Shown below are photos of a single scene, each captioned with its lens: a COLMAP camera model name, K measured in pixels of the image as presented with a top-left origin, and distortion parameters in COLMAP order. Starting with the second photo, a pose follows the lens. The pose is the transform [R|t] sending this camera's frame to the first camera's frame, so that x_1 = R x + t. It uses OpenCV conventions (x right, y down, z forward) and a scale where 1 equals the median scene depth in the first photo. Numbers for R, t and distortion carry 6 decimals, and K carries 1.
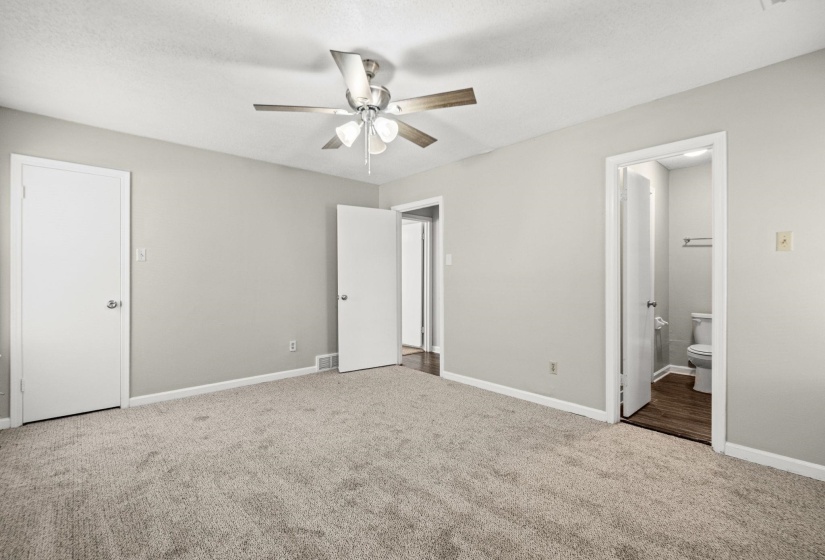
lens RADIAL K [[368.2, 0, 410.9], [0, 368.2, 274.5], [0, 0, 1]] dist [0.001544, 0.000260]
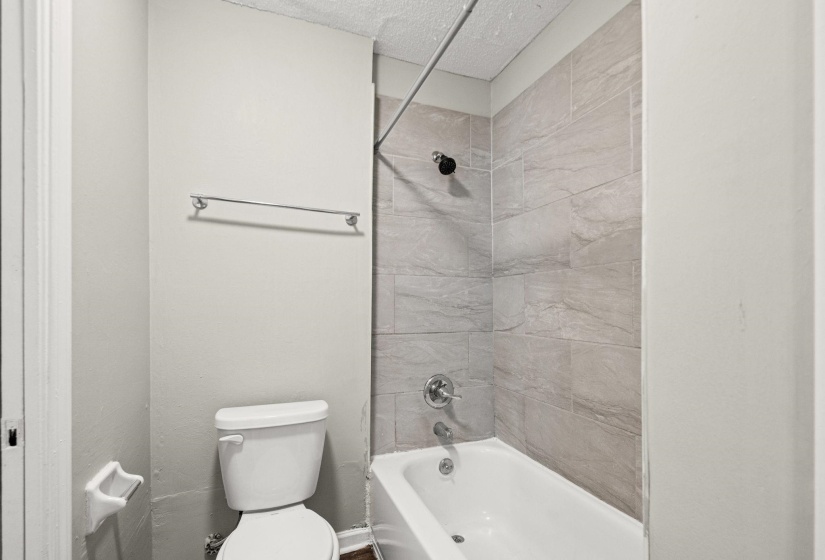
lens RADIAL K [[378.9, 0, 414.3], [0, 378.9, 303.5], [0, 0, 1]] dist [-0.000070, 0.000046]
pose [[0.361542, -0.003451, 0.932350, 0.490618], [0.007065, 0.999975, 0.000961, 0.003989], [-0.932329, 0.006240, 0.361557, 0.685282]]
